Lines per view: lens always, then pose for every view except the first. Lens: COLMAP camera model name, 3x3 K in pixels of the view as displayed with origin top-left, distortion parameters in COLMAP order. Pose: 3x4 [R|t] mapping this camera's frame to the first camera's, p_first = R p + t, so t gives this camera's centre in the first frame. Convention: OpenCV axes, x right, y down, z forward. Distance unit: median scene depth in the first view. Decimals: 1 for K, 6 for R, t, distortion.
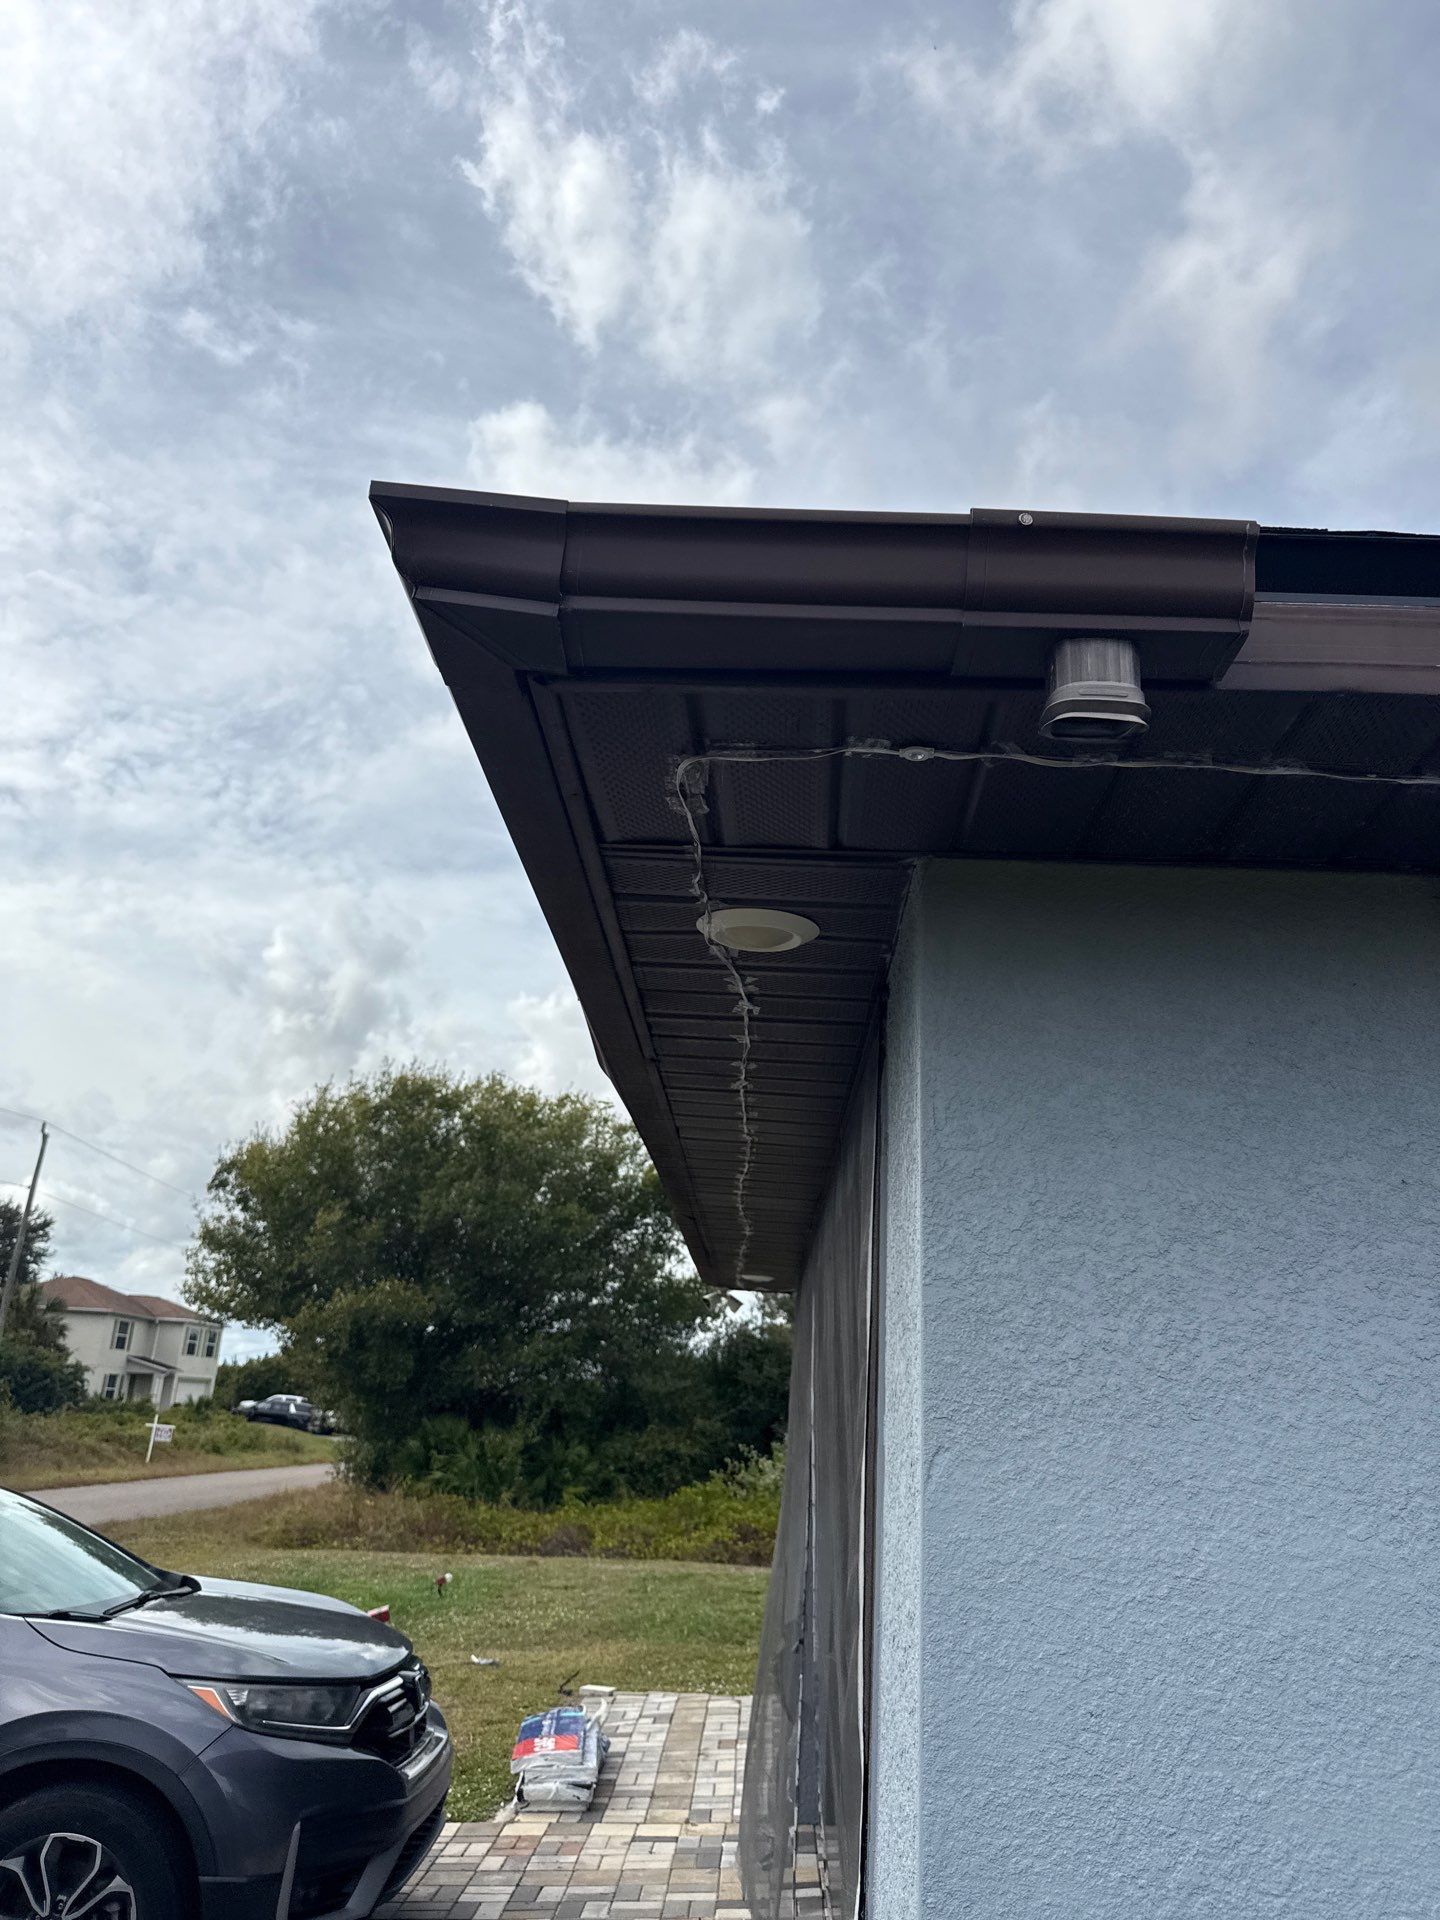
lens RADIAL K [[1398.5, 0, 719.9], [0, 1398.5, 952.4], [0, 0, 1]] dist [0.021555, -0.028774]
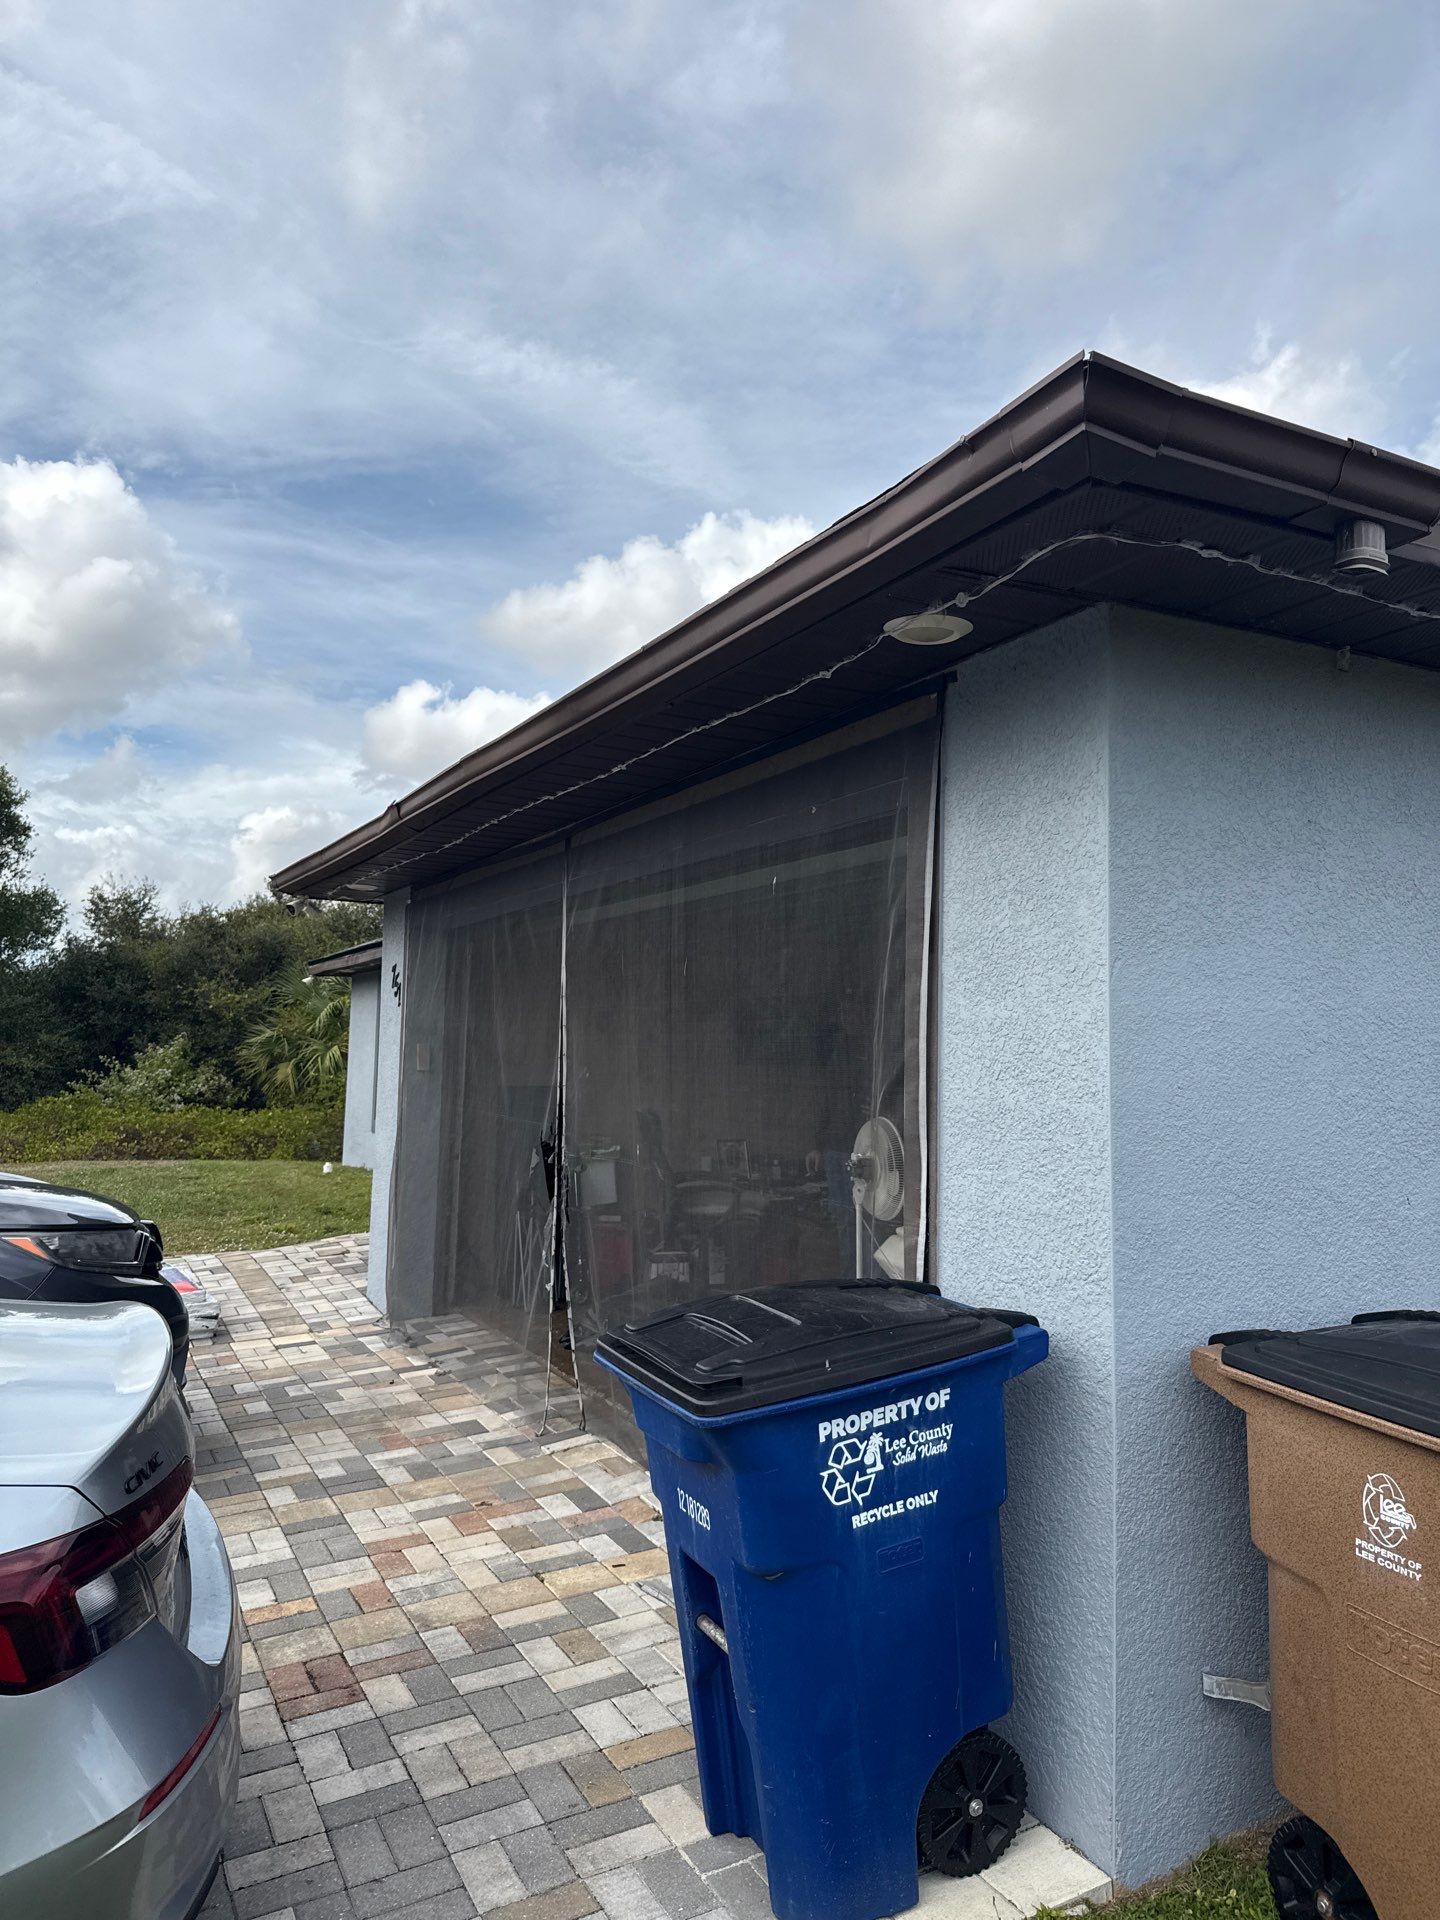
lens RADIAL K [[1334.1, 0, 722.6], [0, 1334.1, 969.6], [0, 0, 1]] dist [0.082684, -0.001849]
pose [[0.891119, -0.008429, 0.453691, -0.155501], [-0.117044, 0.961726, 0.247759, 0.000098], [-0.438415, -0.273884, 0.856026, -0.036596]]
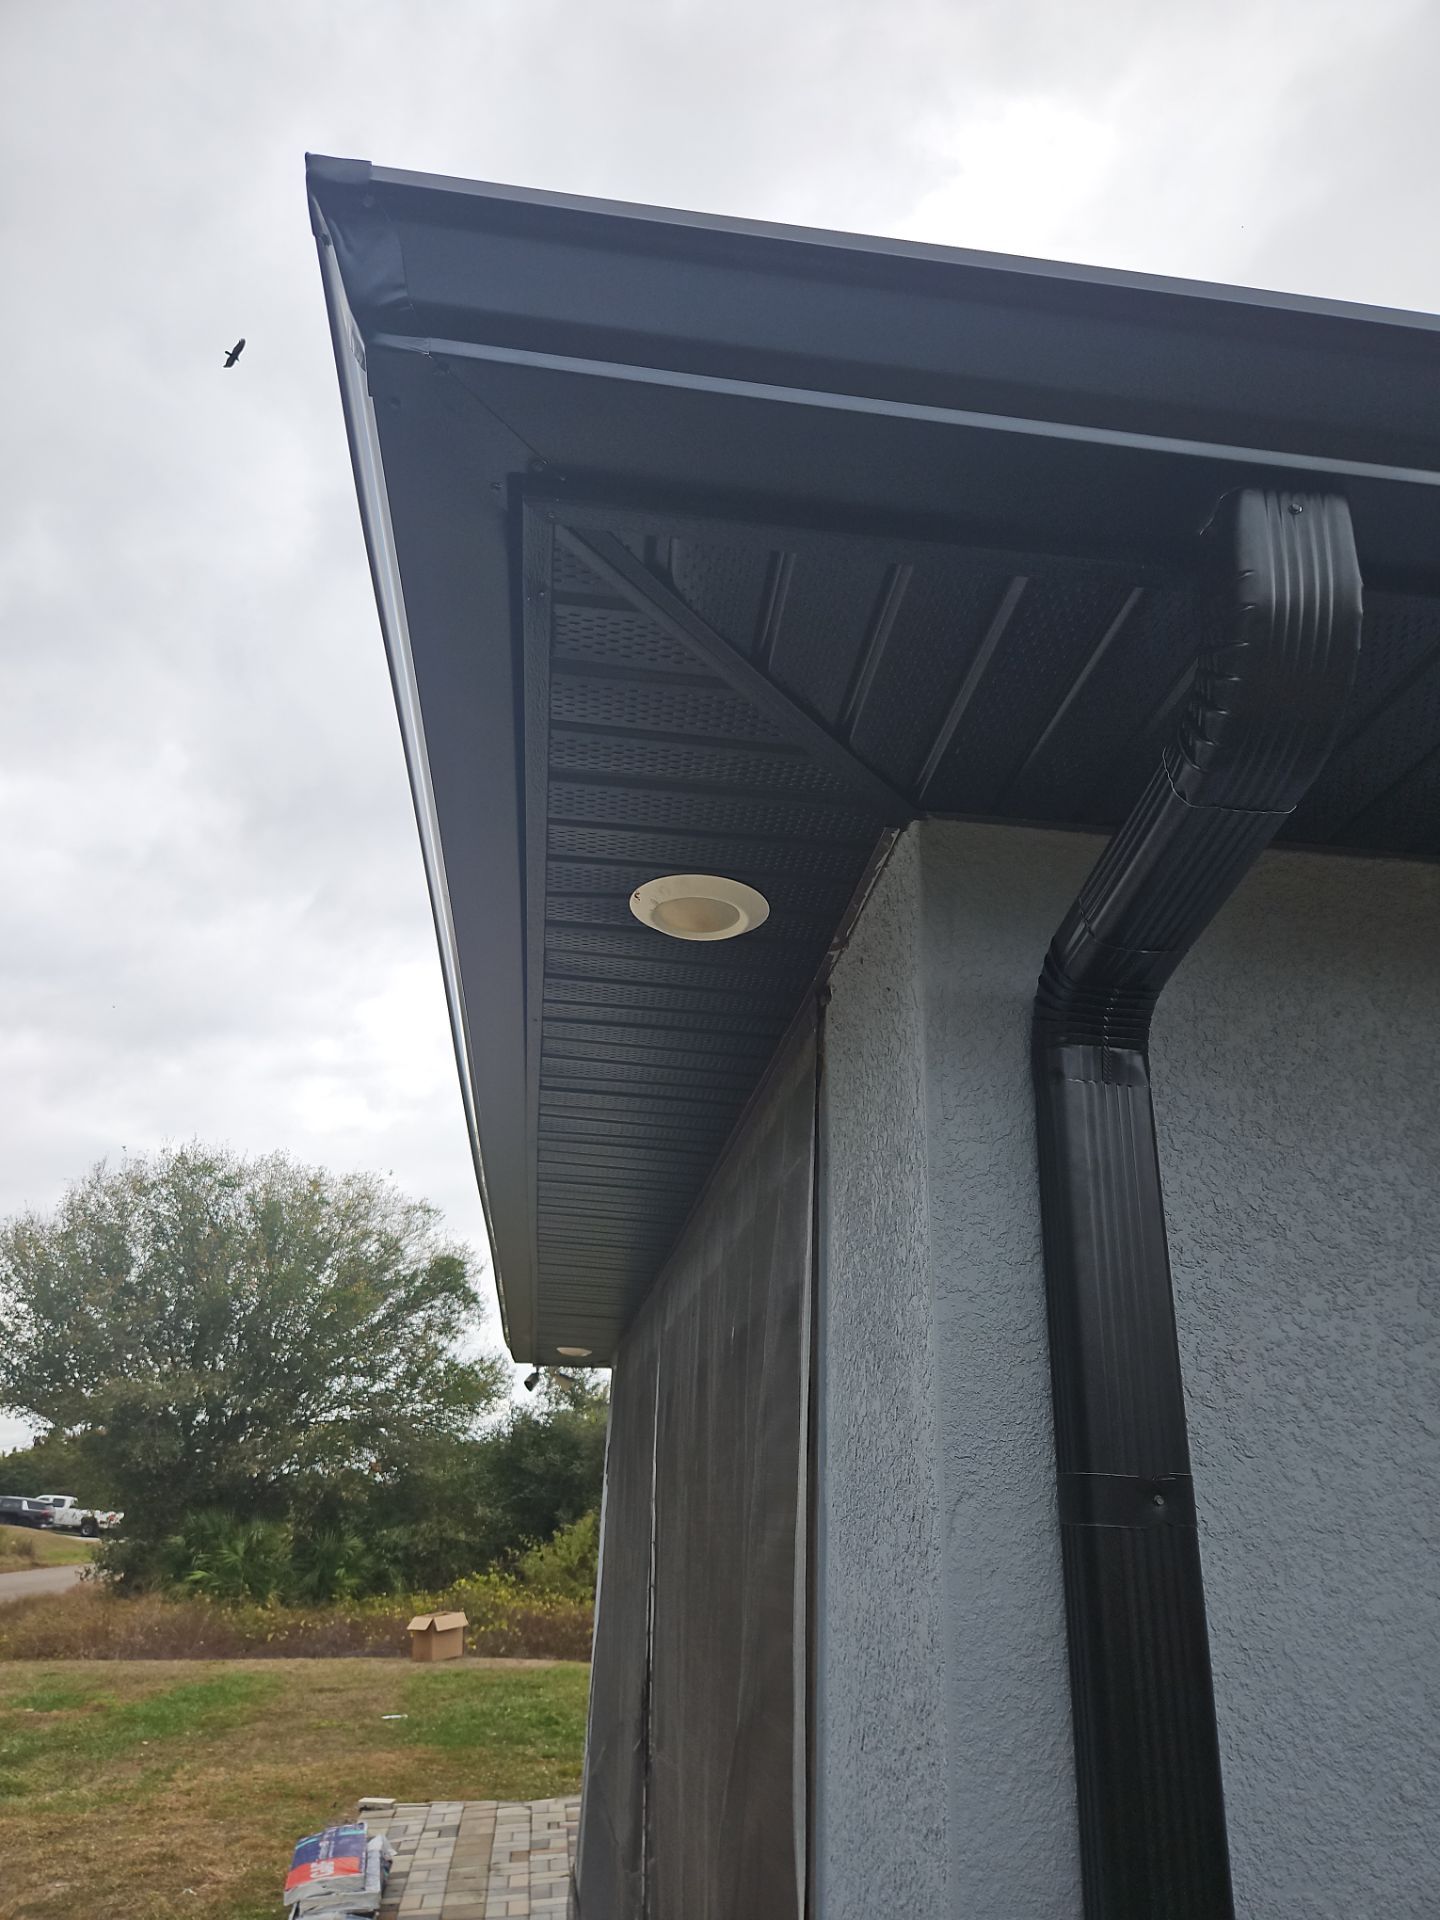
lens RADIAL K [[1358.4, 0, 711.1], [0, 1358.4, 952.2], [0, 0, 1]] dist [0.021958, -0.002464]
pose [[0.989476, 0.036402, 0.140043, -0.016683], [-0.027394, 0.997461, -0.065728, 0.013057], [-0.142080, 0.061200, 0.987961, 0.029528]]
